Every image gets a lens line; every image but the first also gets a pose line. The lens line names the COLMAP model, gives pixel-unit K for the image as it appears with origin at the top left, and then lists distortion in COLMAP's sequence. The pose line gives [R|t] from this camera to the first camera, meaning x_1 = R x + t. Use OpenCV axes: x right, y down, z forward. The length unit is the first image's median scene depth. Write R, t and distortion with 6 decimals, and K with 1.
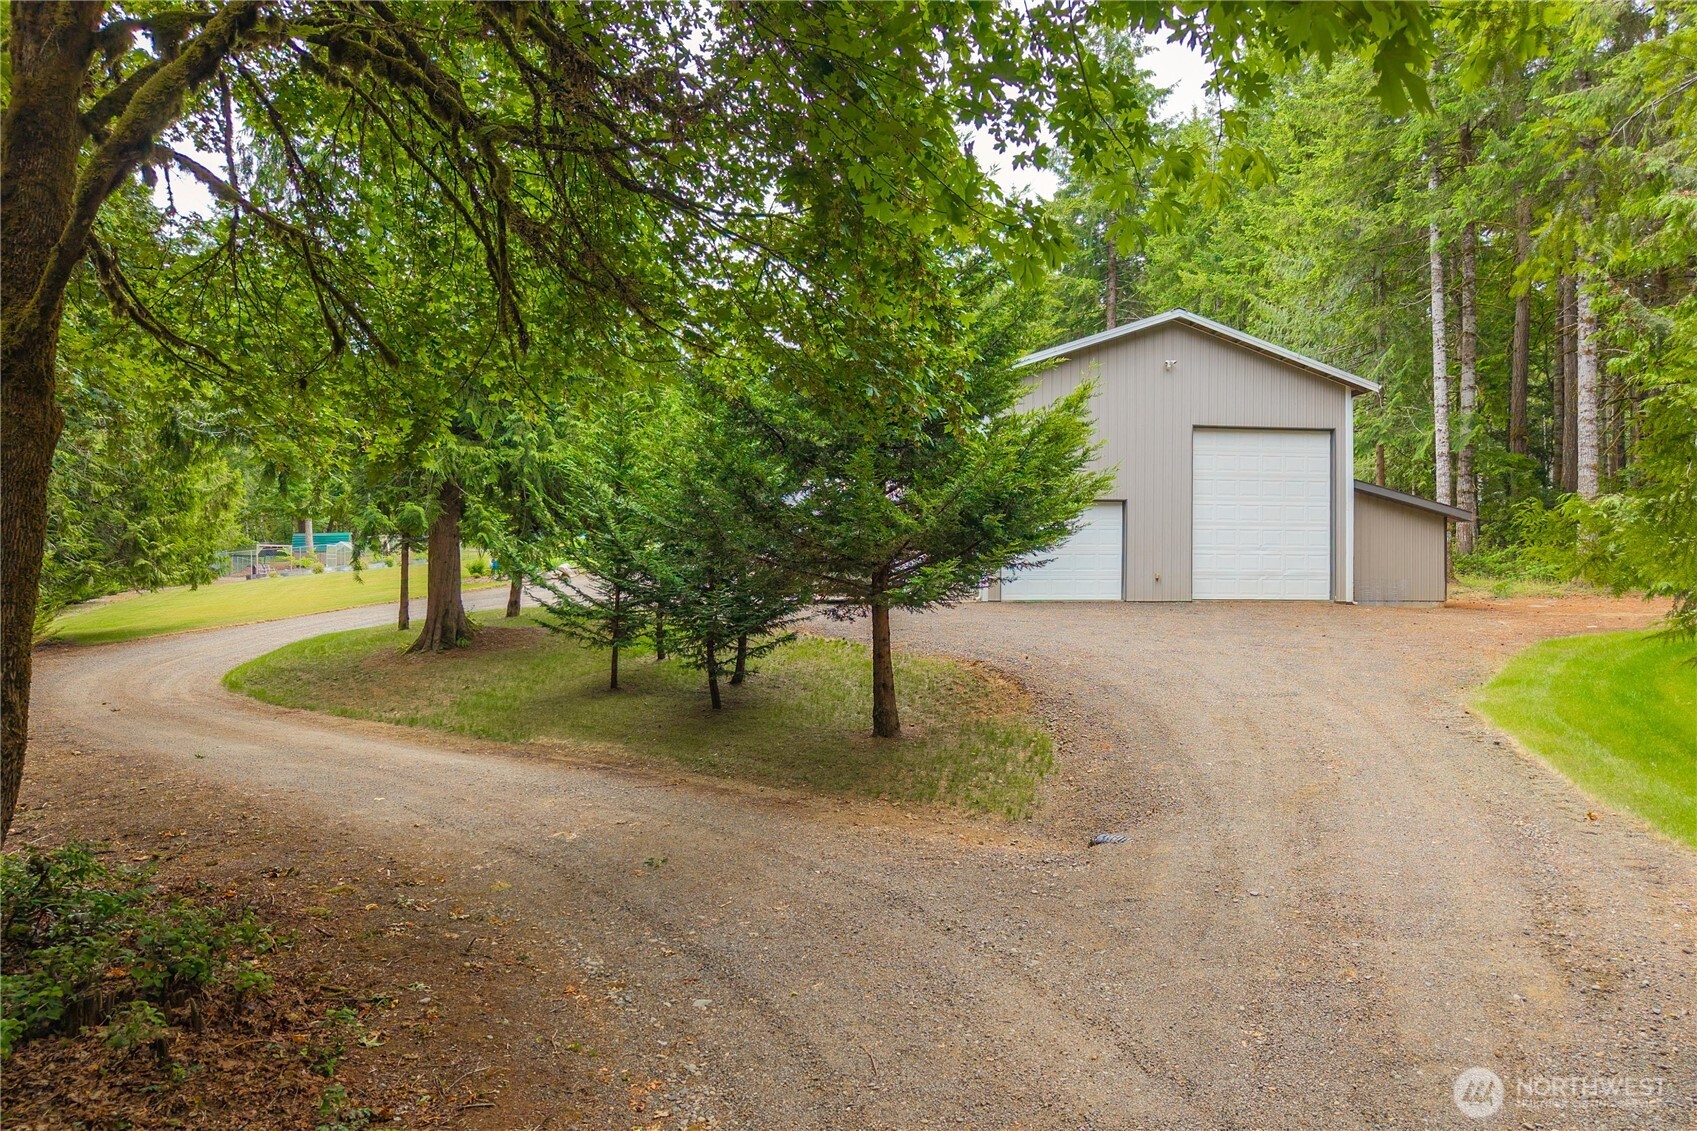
lens RADIAL K [[1157.7, 0, 852.1], [0, 1157.7, 564.9], [0, 0, 1]] dist [-0.011771, -0.010001]
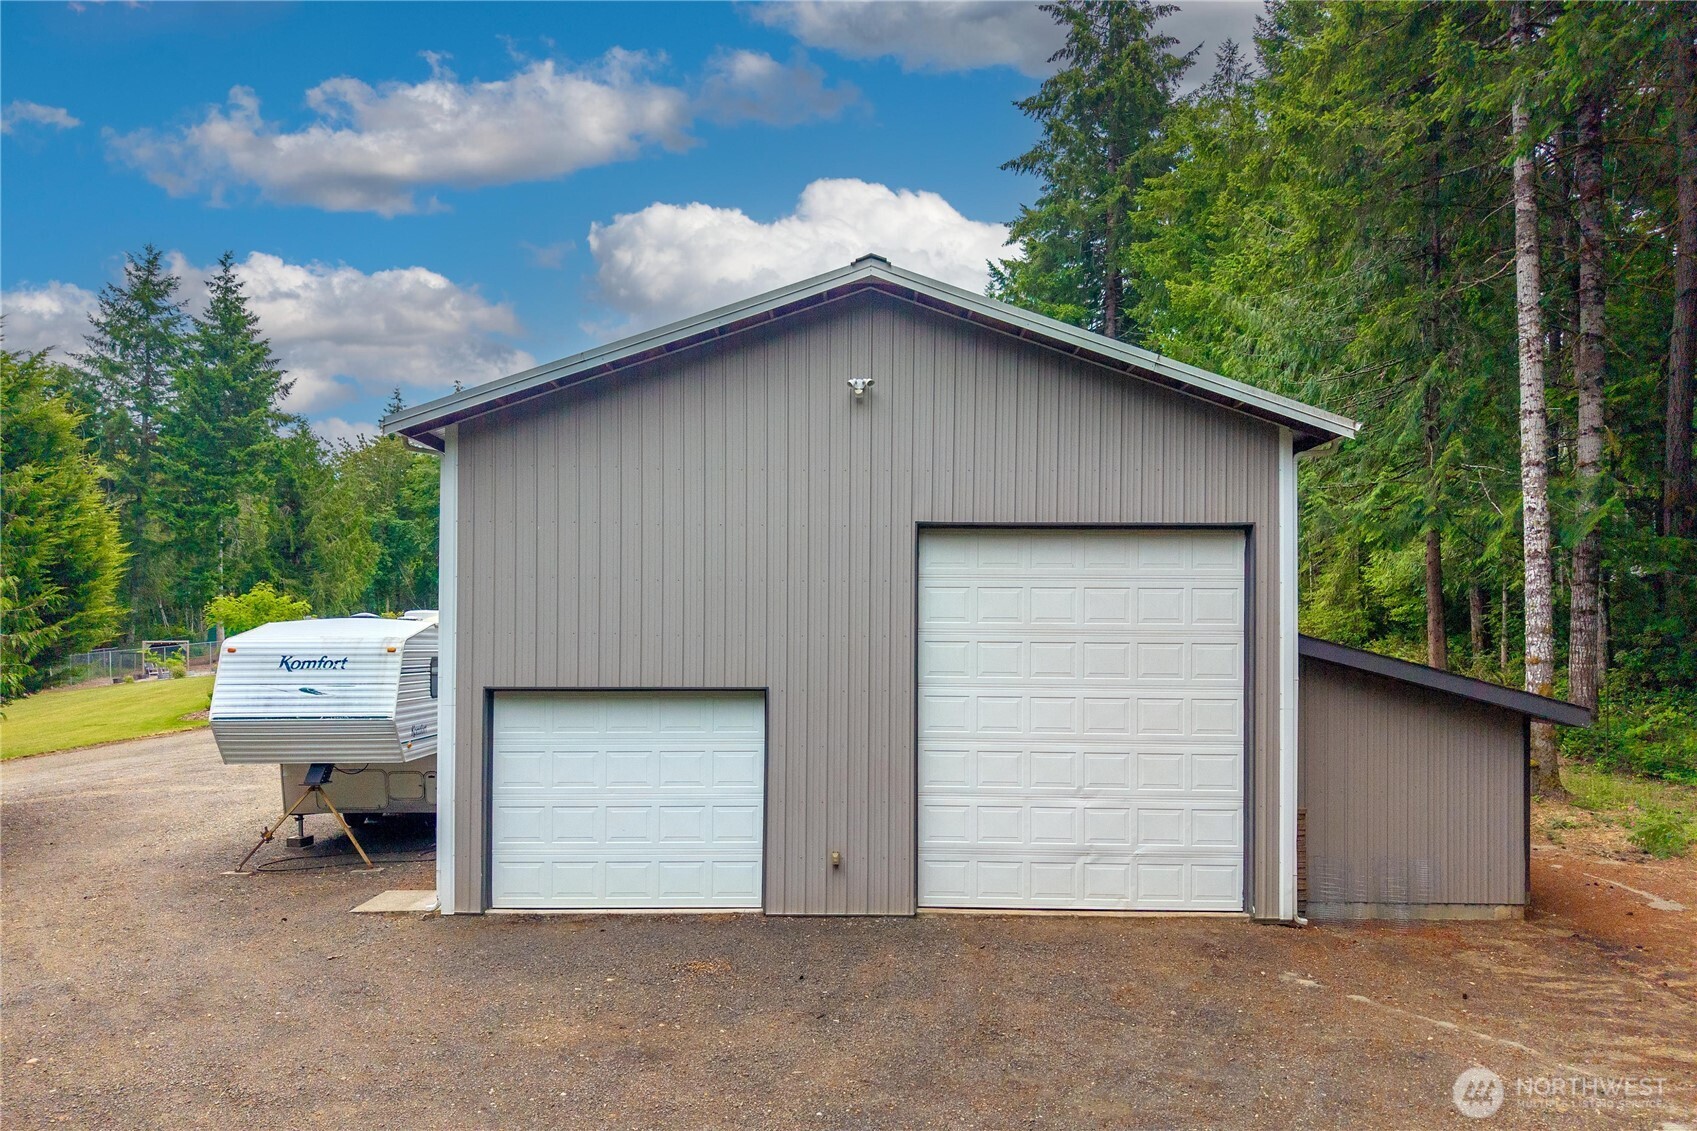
lens RADIAL K [[1157.7, 0, 786.8], [0, 1157.7, 635.5], [0, 0, 1]] dist [-0.011771, -0.010001]
pose [[0.991863, -0.000572, -0.127307, 0.228590], [0.001367, 0.999980, 0.006162, -0.060513], [0.127301, -0.006286, 0.991844, 0.414767]]
